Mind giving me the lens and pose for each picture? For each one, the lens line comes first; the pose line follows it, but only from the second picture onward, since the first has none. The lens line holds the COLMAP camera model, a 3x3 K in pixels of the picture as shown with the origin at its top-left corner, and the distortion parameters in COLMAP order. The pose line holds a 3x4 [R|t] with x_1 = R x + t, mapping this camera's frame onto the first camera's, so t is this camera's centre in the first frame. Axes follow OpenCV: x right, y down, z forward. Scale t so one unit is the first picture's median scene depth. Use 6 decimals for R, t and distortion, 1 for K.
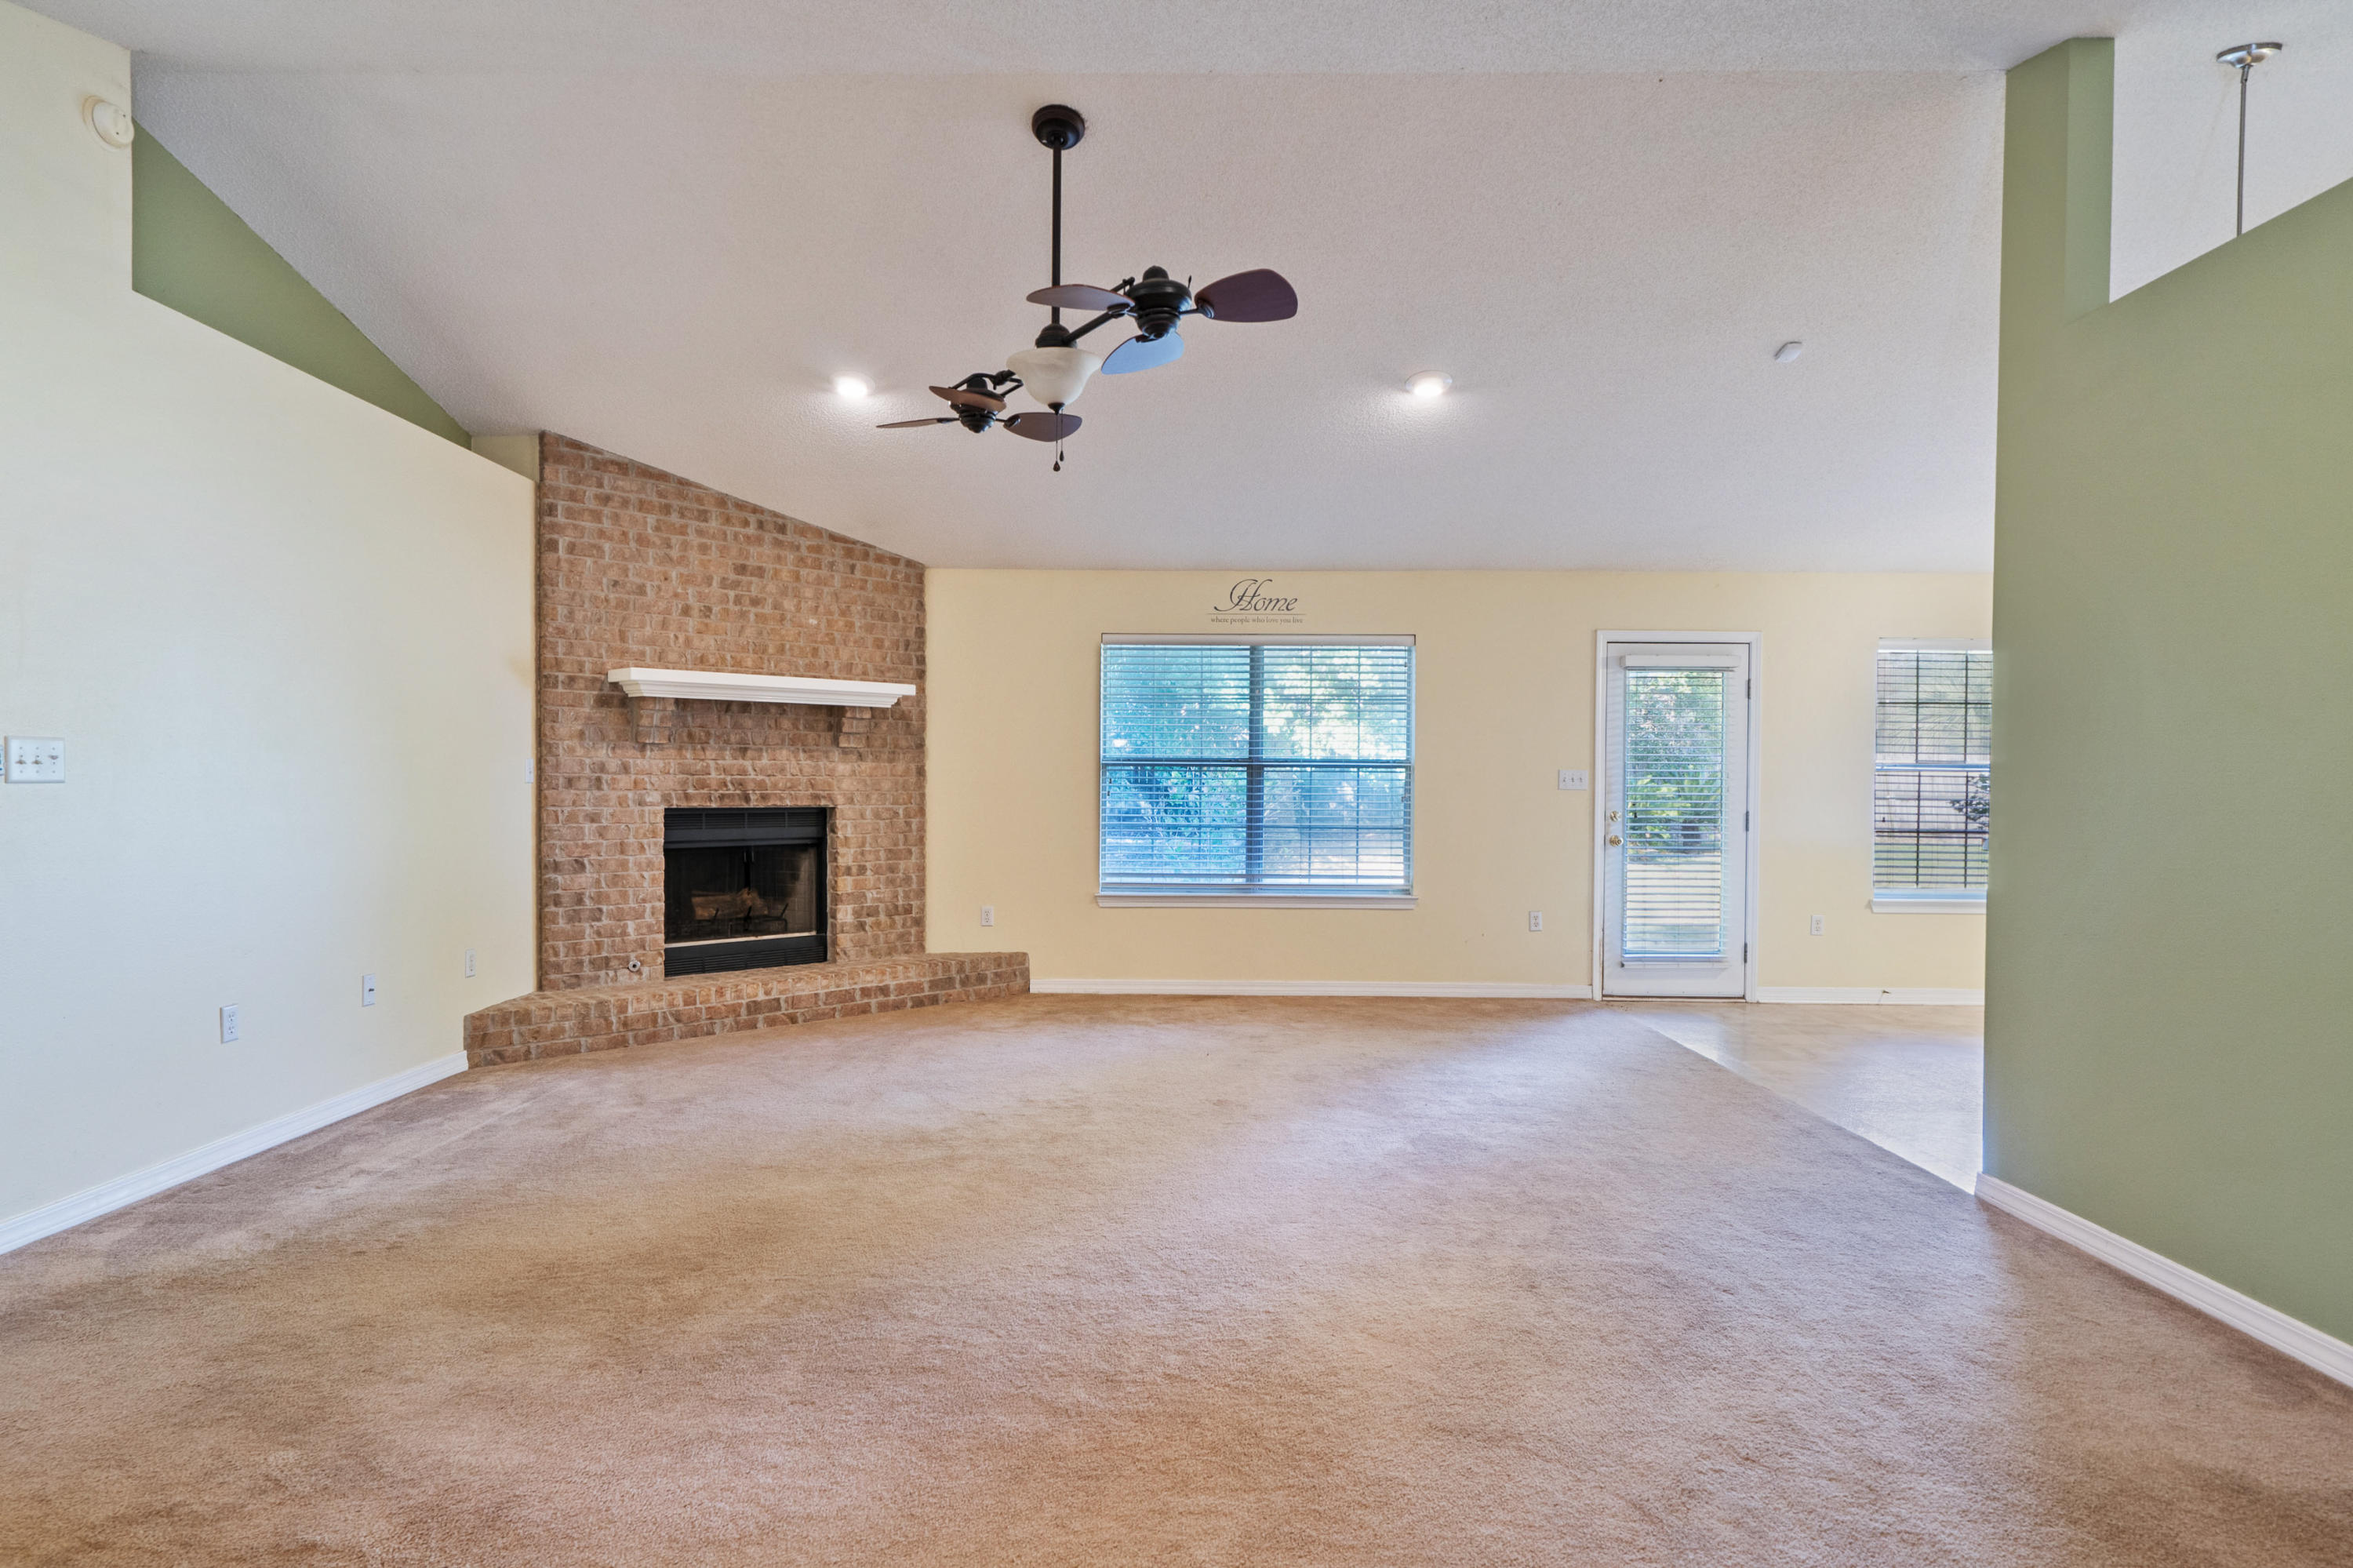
lens RADIAL K [[1265.4, 0, 1169.2], [0, 1265.4, 788.6], [0, 0, 1]] dist [0.004111, -0.002164]
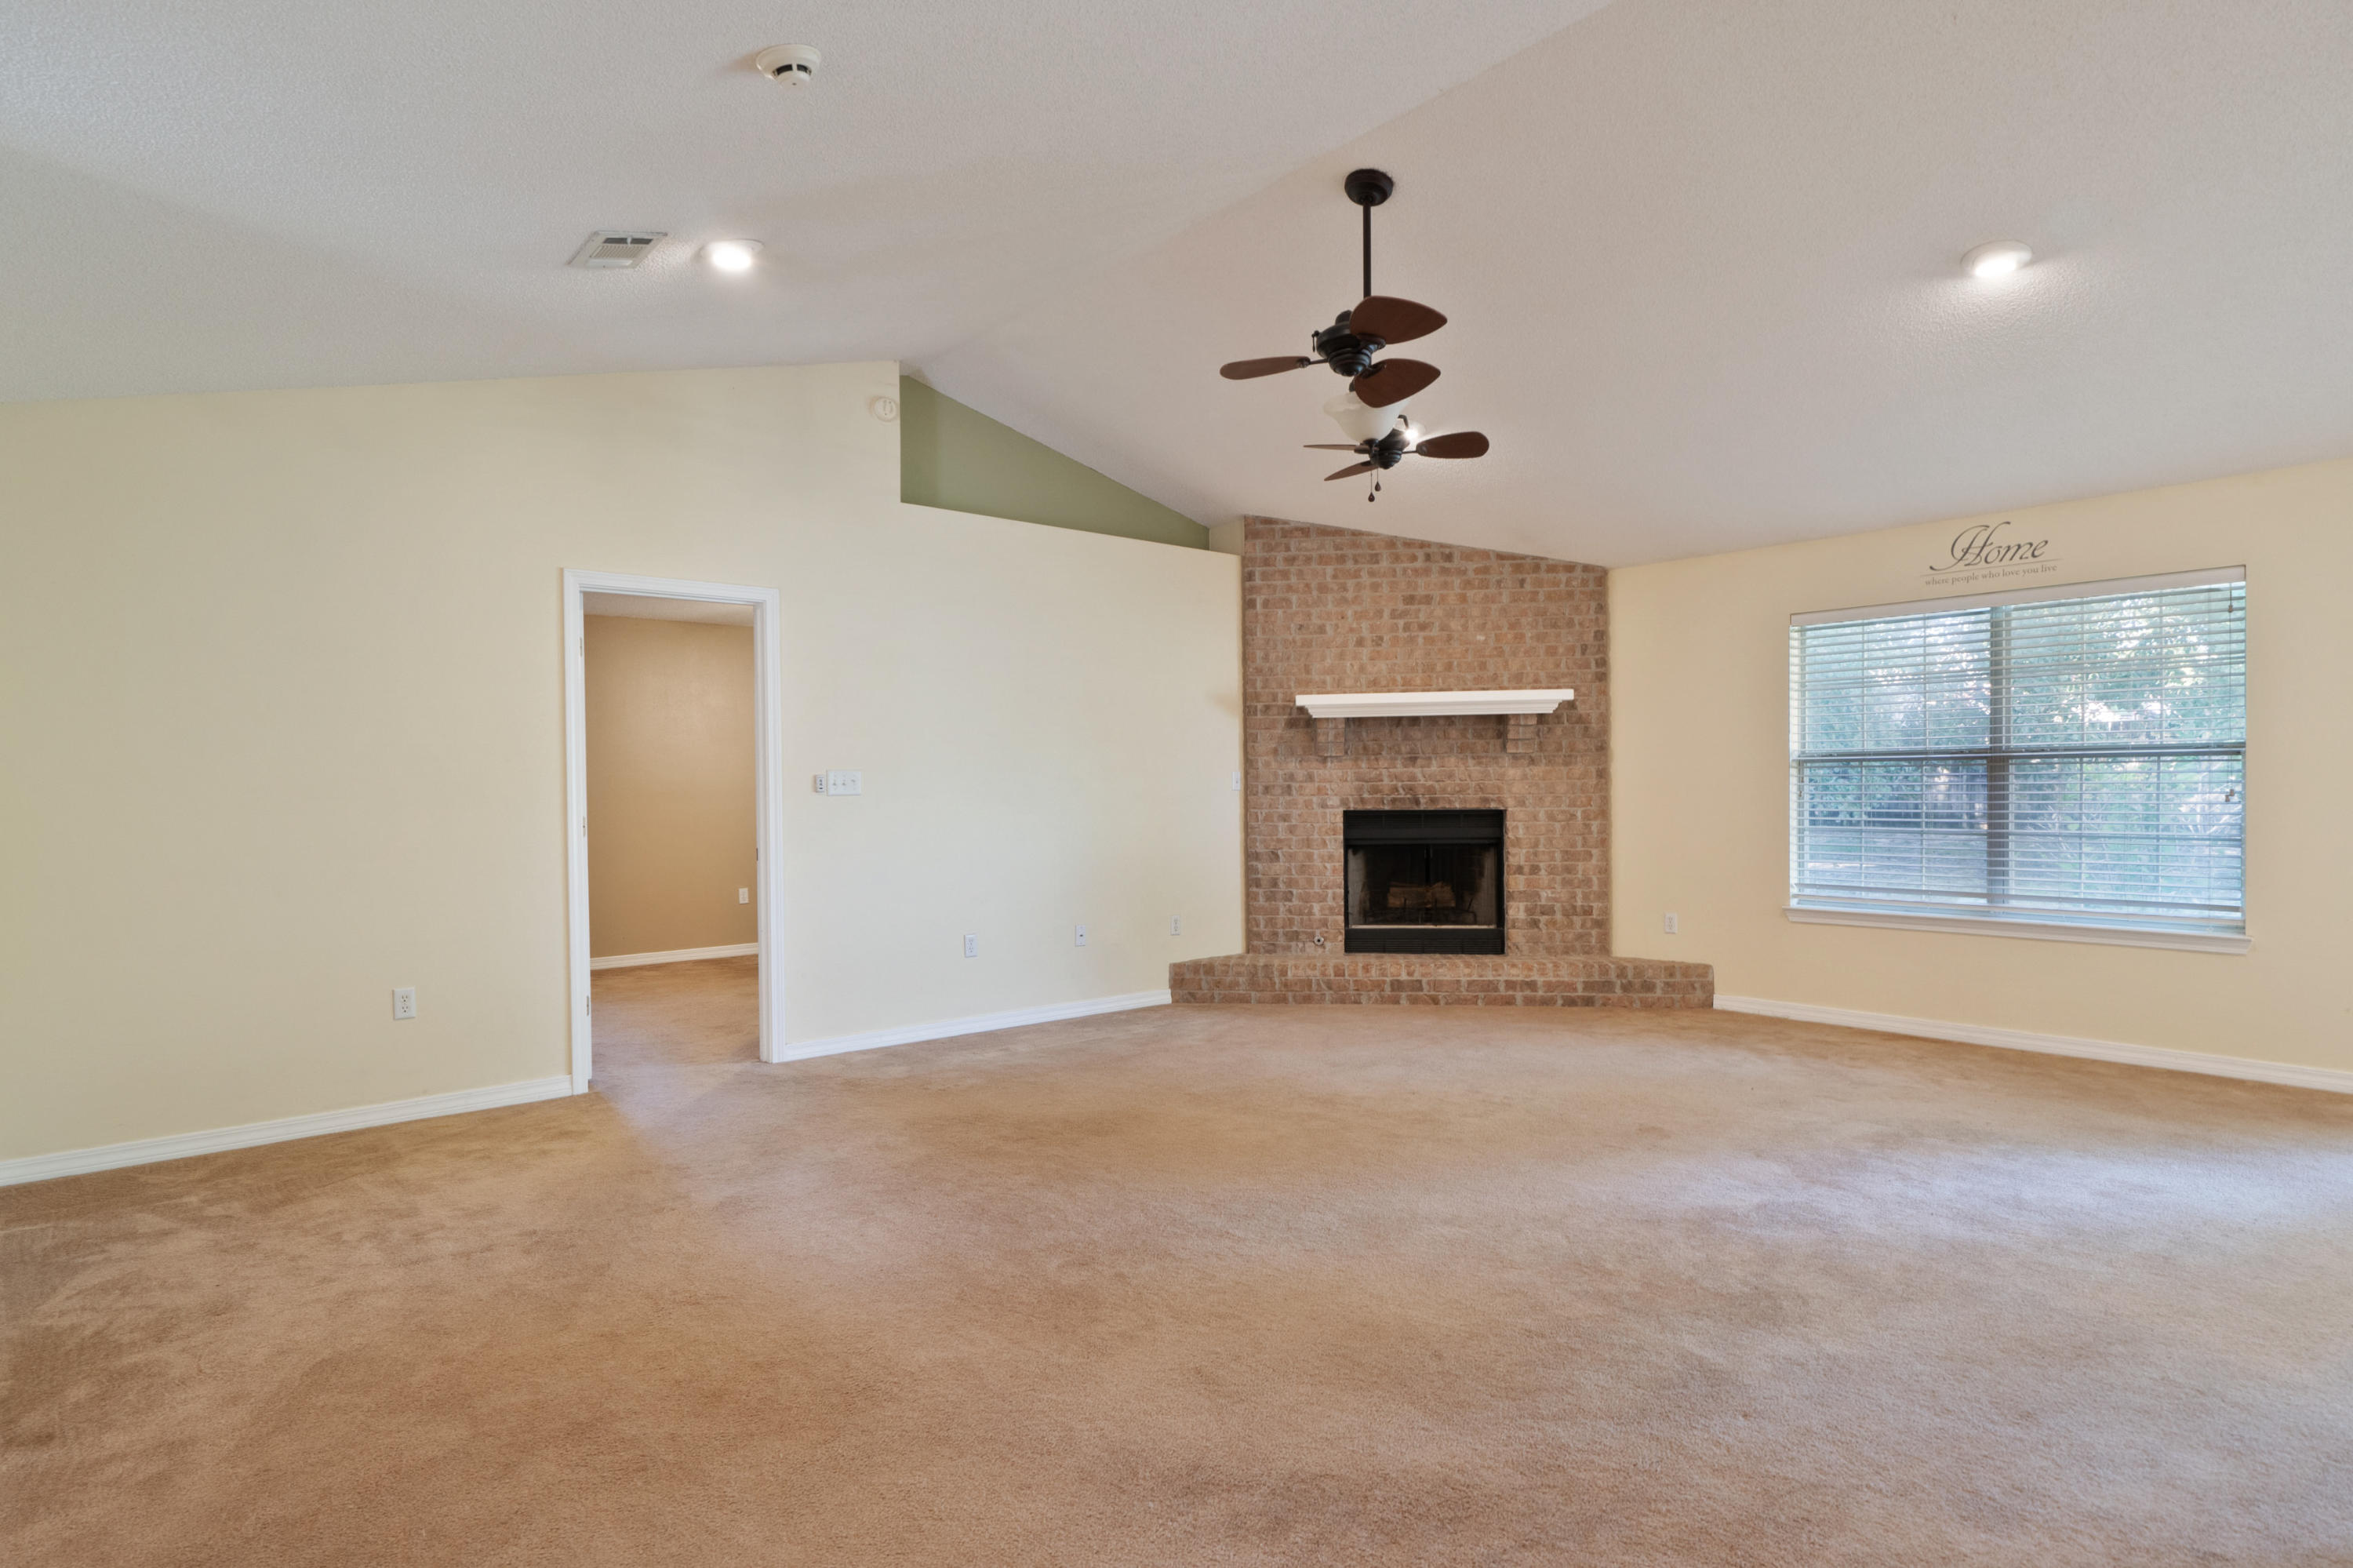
lens RADIAL K [[1265.4, 0, 1161.2], [0, 1265.4, 786.9], [0, 0, 1]] dist [0.004111, -0.002164]
pose [[0.650437, -0.012831, -0.759452, 0.391653], [0.010705, 0.999913, -0.007724, 0.000894], [0.759485, -0.003106, 0.650518, 0.096290]]
